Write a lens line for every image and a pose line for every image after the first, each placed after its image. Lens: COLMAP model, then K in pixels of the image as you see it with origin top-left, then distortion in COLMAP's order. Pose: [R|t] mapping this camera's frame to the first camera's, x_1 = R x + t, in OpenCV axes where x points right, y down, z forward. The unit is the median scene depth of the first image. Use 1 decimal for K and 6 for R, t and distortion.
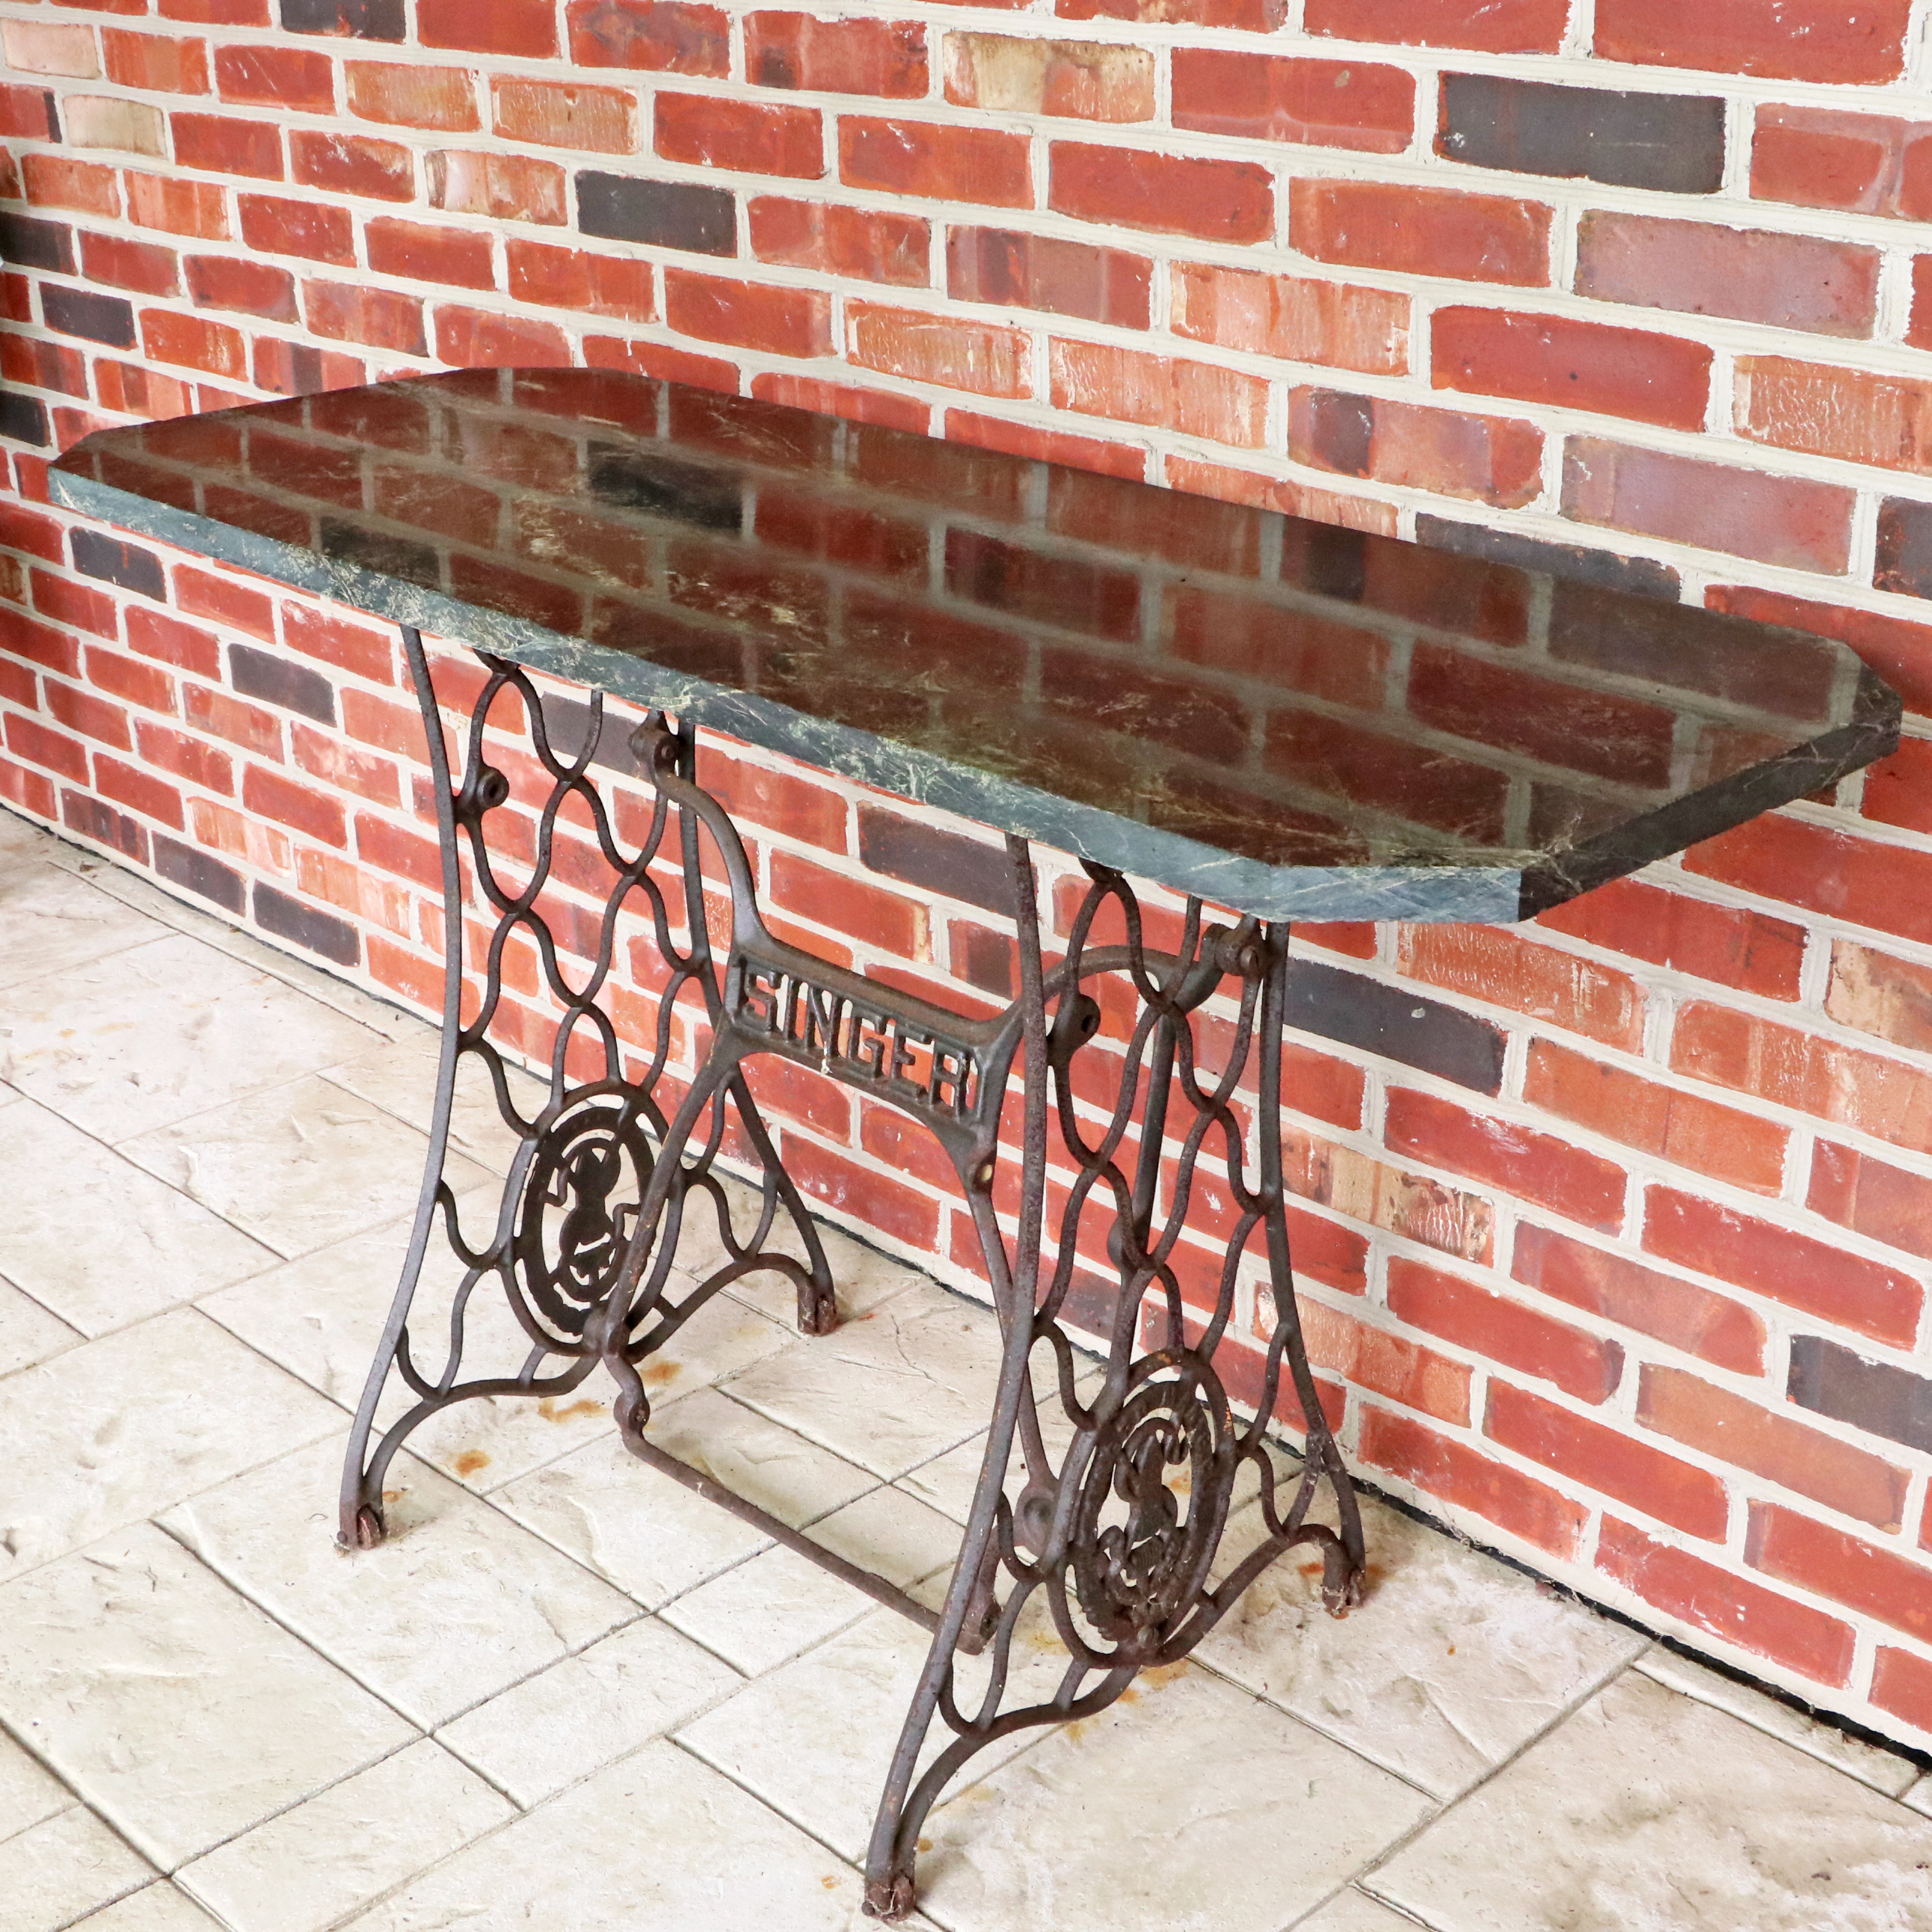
lens RADIAL K [[2855.0, 0, 966.0], [0, 2855.0, 966.0], [0, 0, 1]] dist [-0.130994, 0.173302]
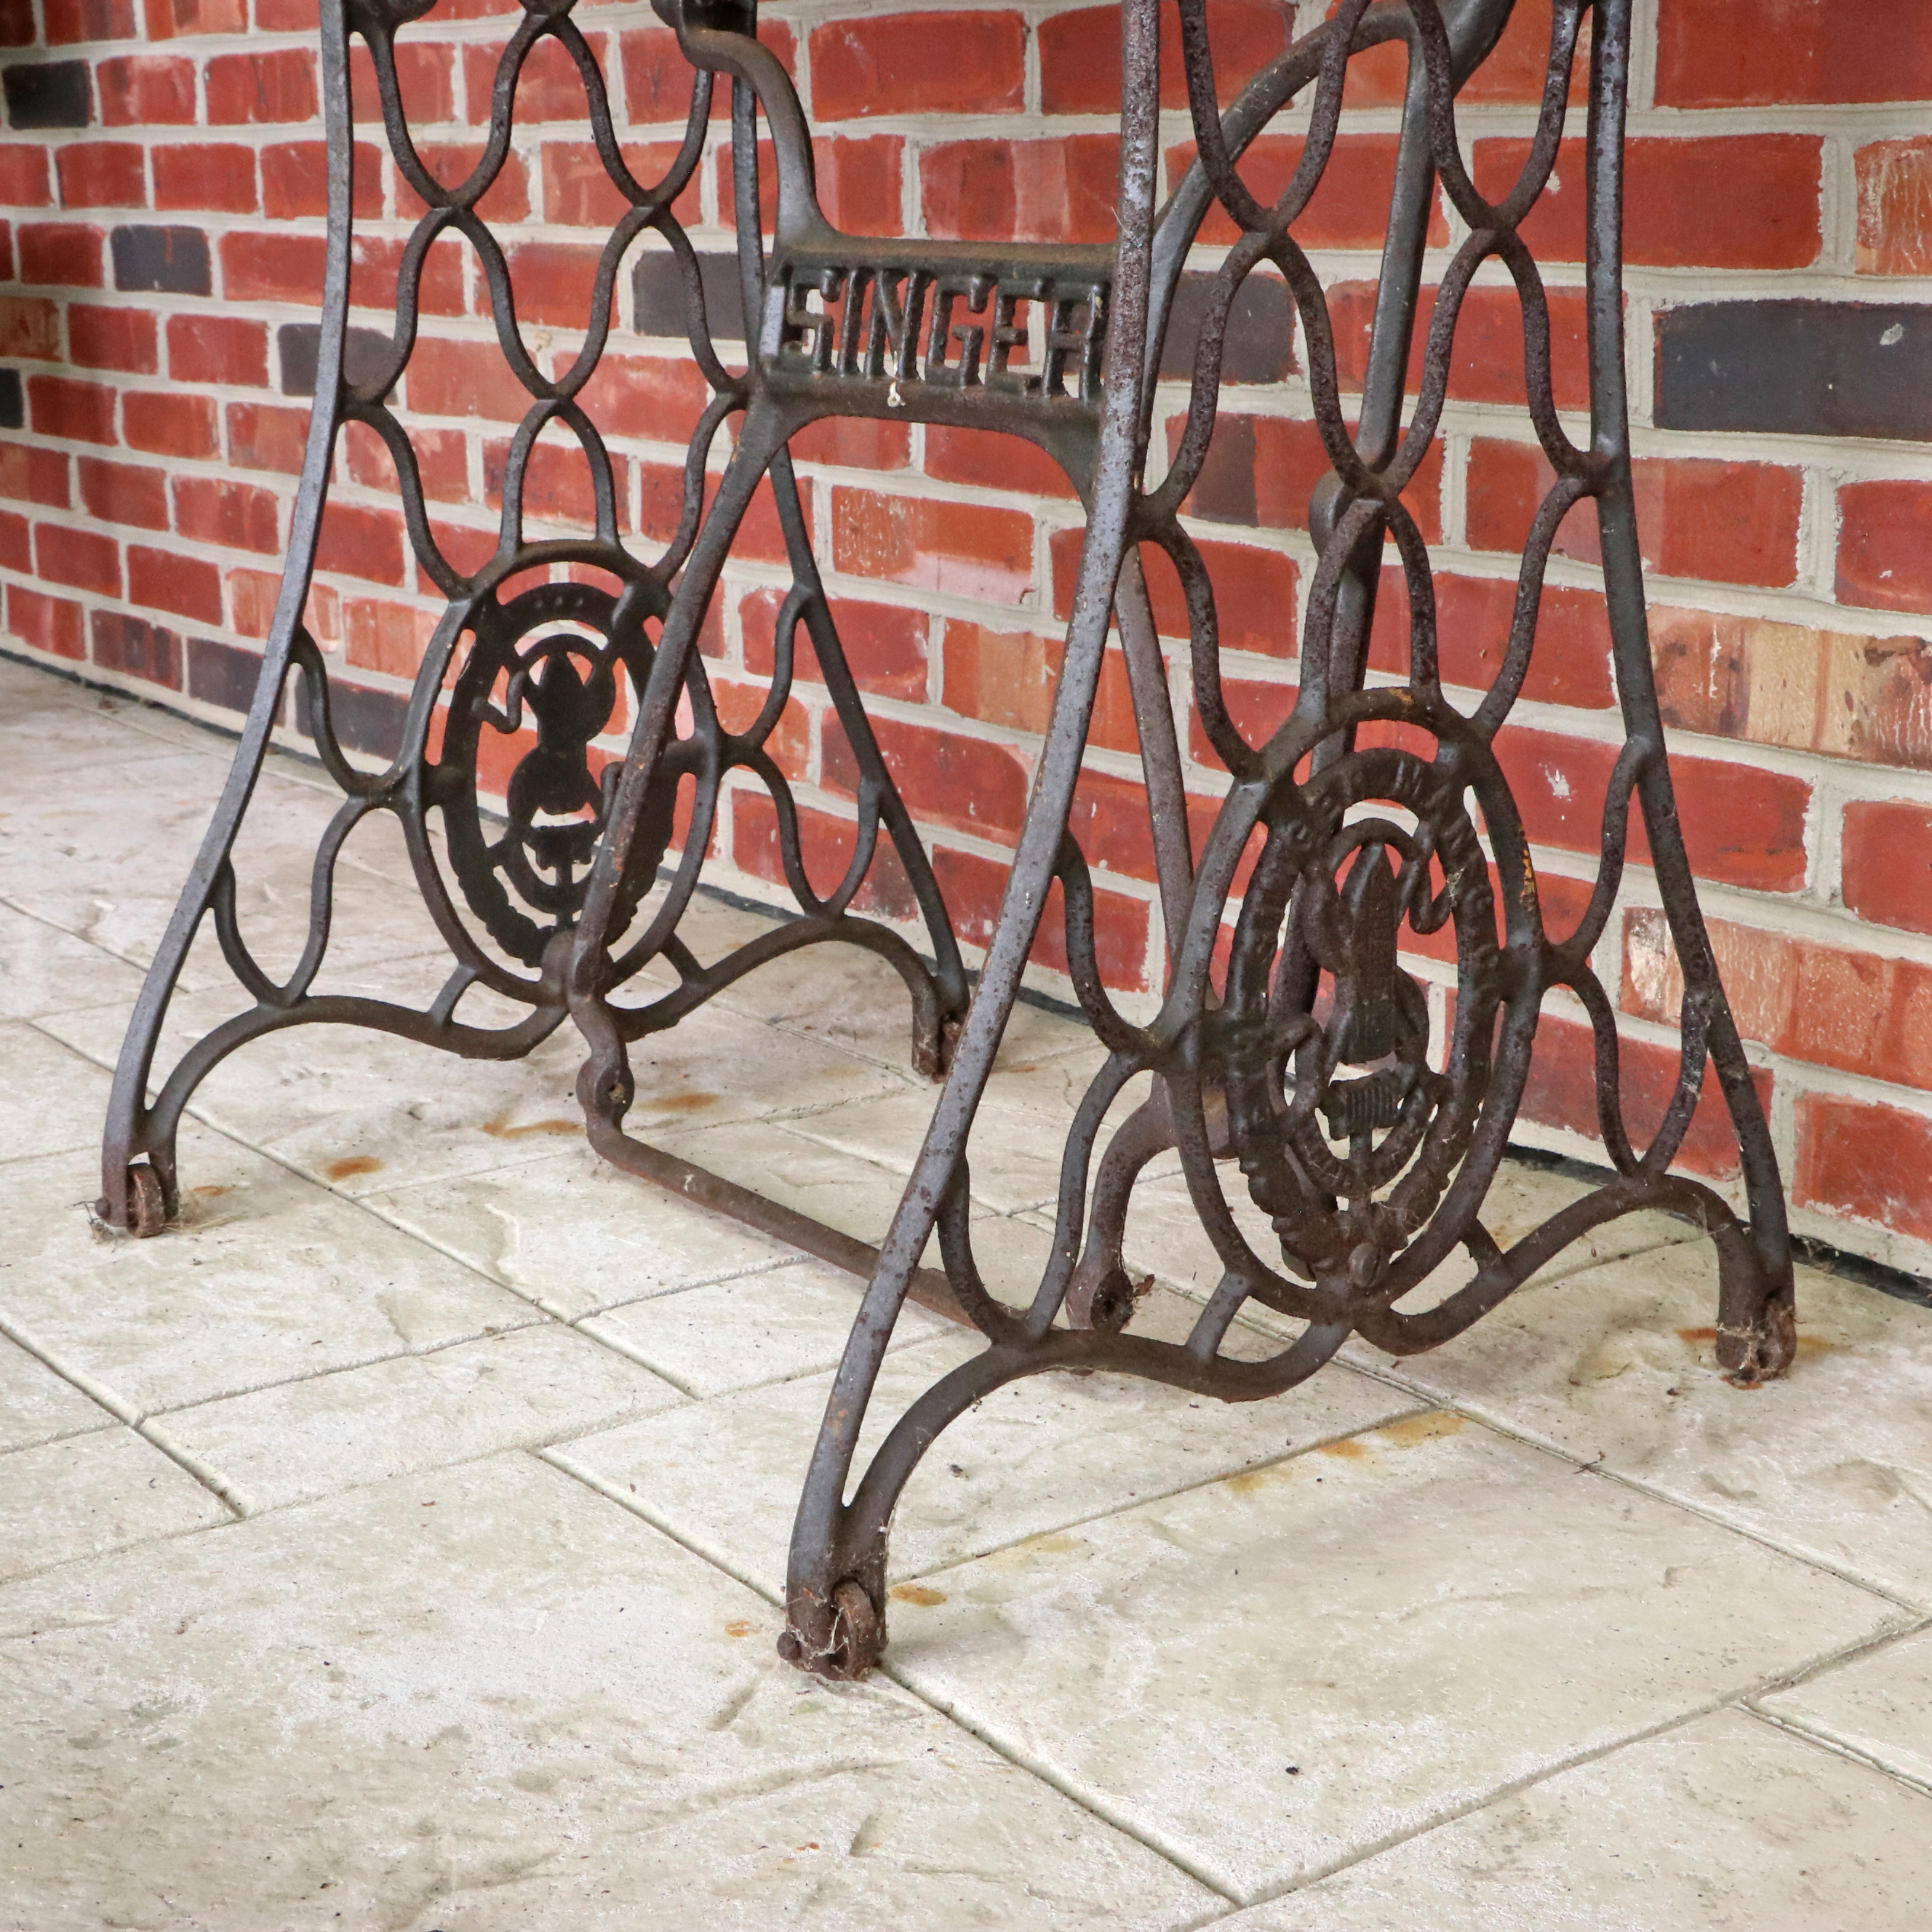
lens RADIAL K [[3287.4, 0, 968.3], [0, 3287.4, 924.2], [0, 0, 1]] dist [-0.055659, 0.165010]
pose [[0.988565, 0.031762, -0.147412, 0.074513], [-0.056729, 0.984086, -0.168397, 0.266847], [0.139718, 0.174834, 0.974634, 0.336785]]
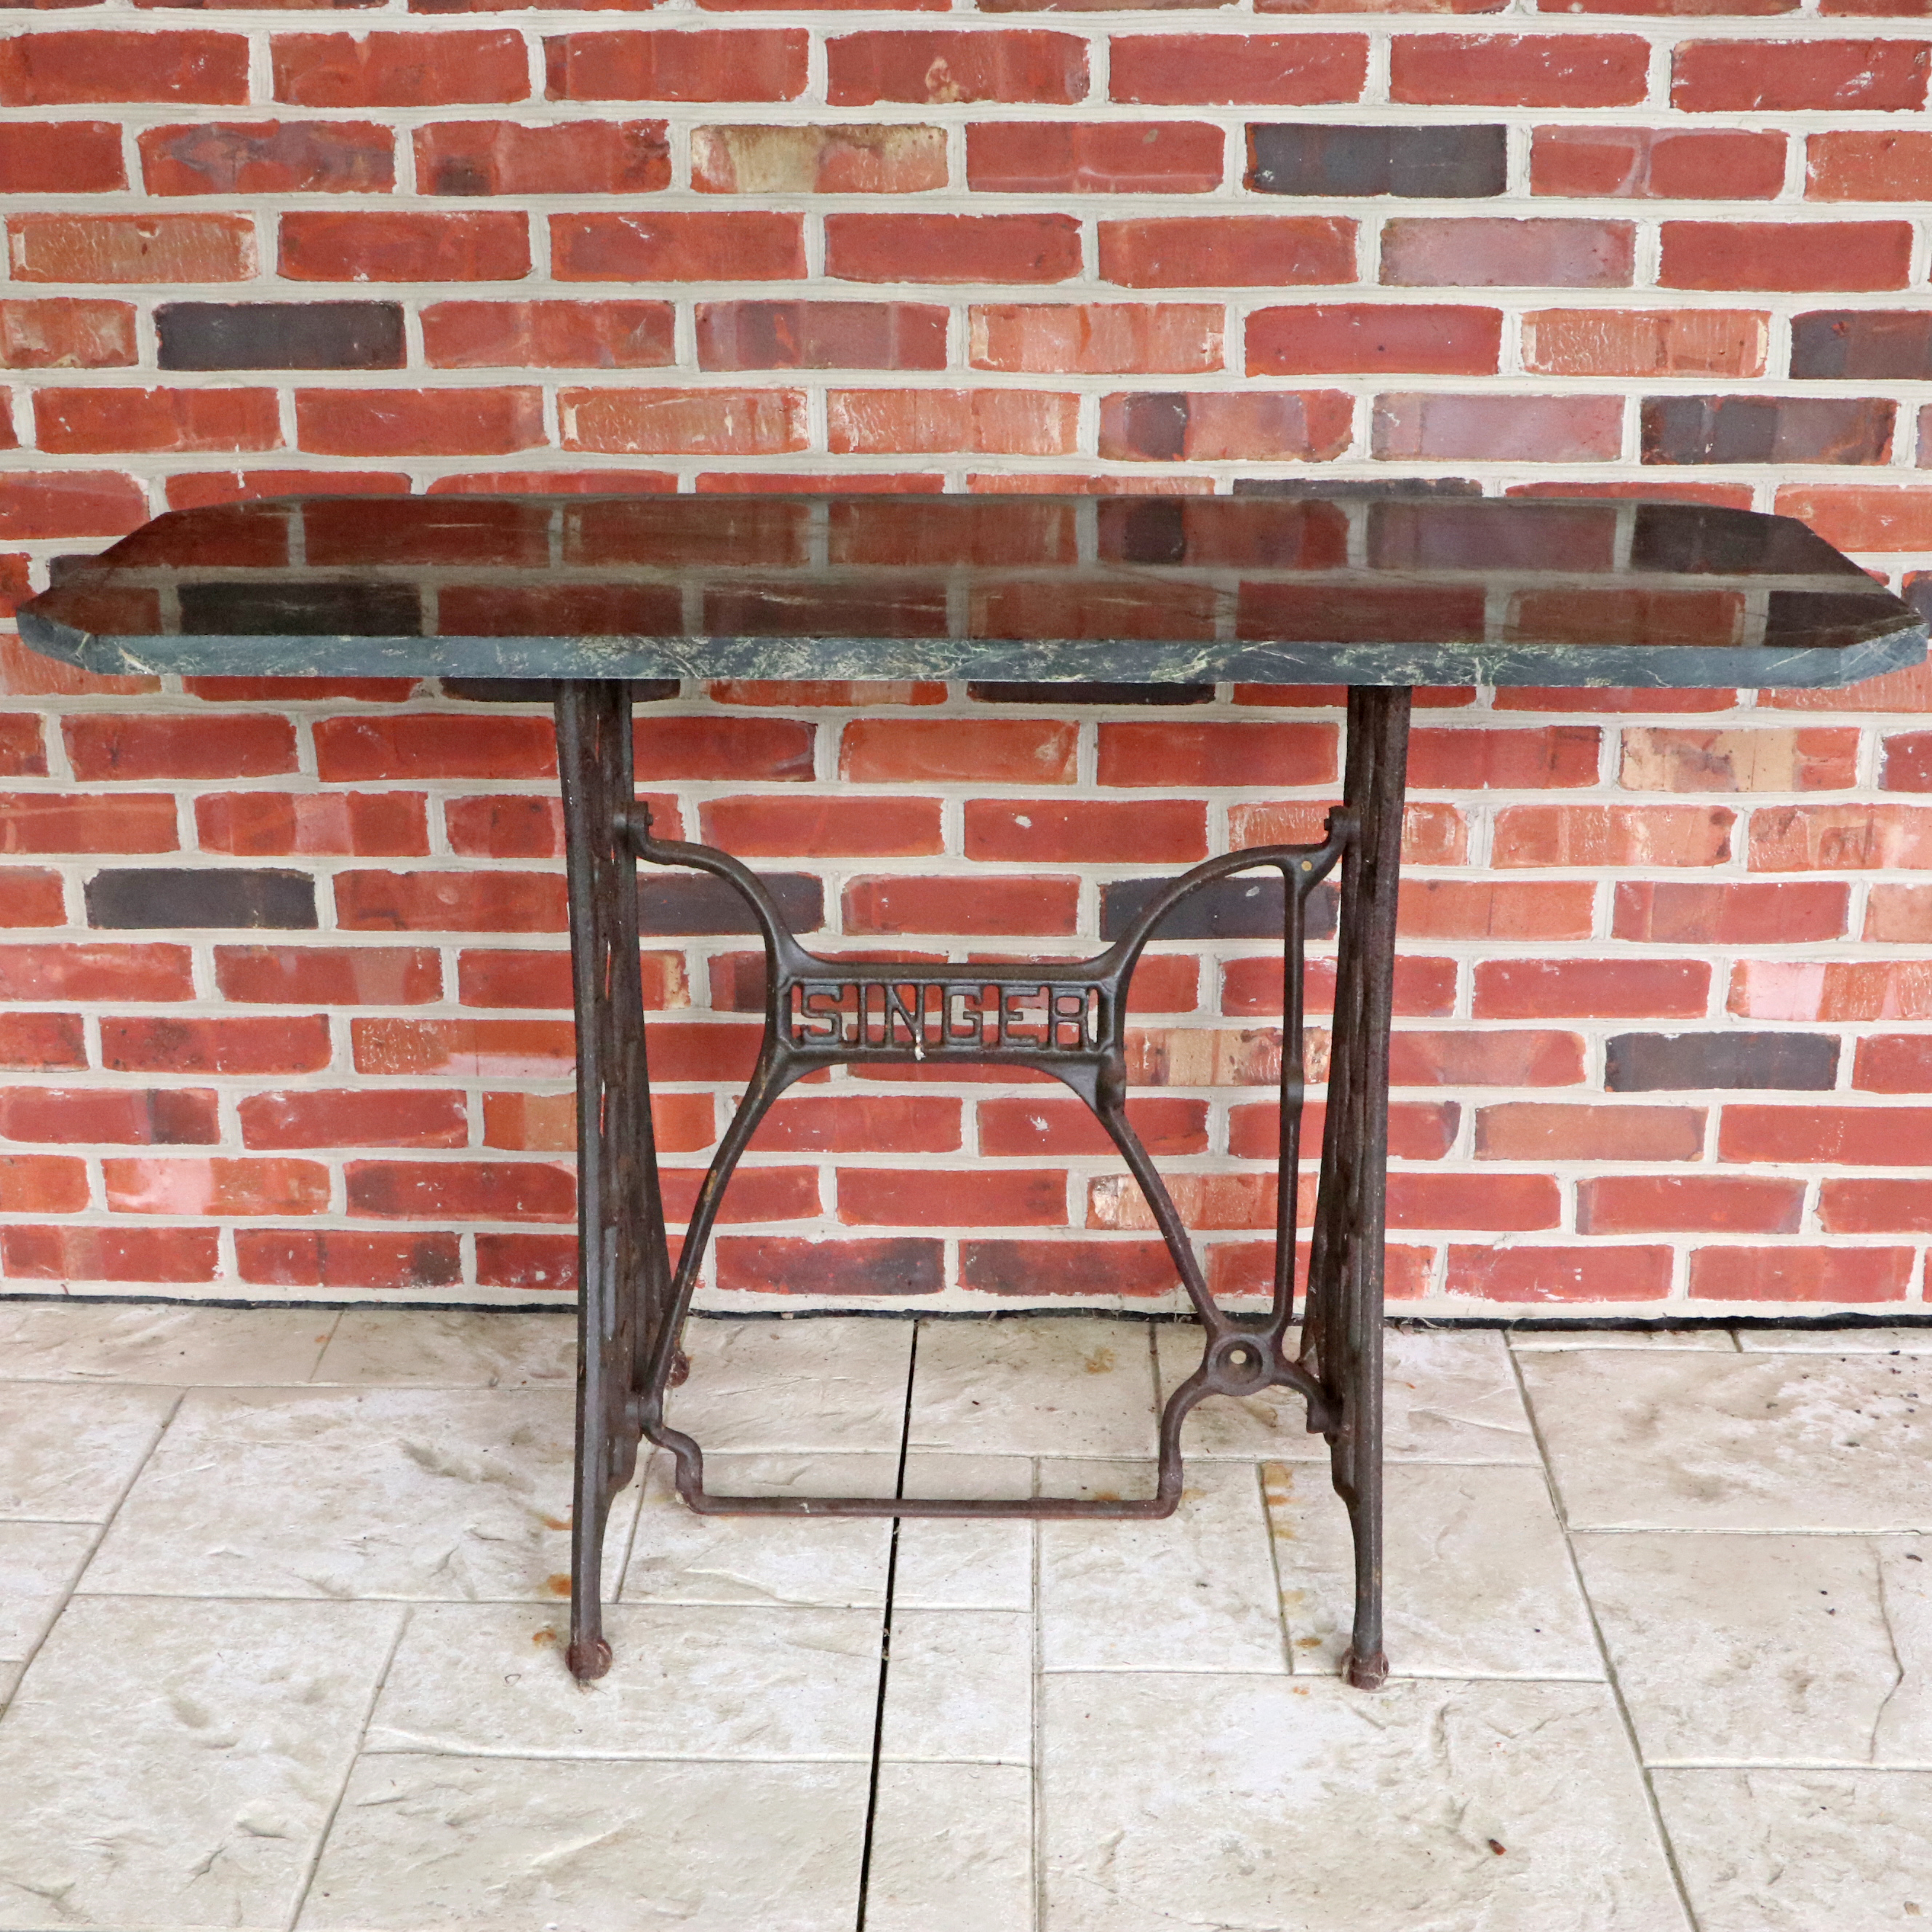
lens RADIAL K [[2963.5, 0, 966.5], [0, 2963.5, 935.6], [0, 0, 1]] dist [-0.103687, 0.166598]
pose [[0.727176, -0.225809, 0.648248, -0.766736], [0.270030, 0.962310, 0.032300, -0.039906], [-0.631109, 0.151559, 0.760744, 0.119454]]
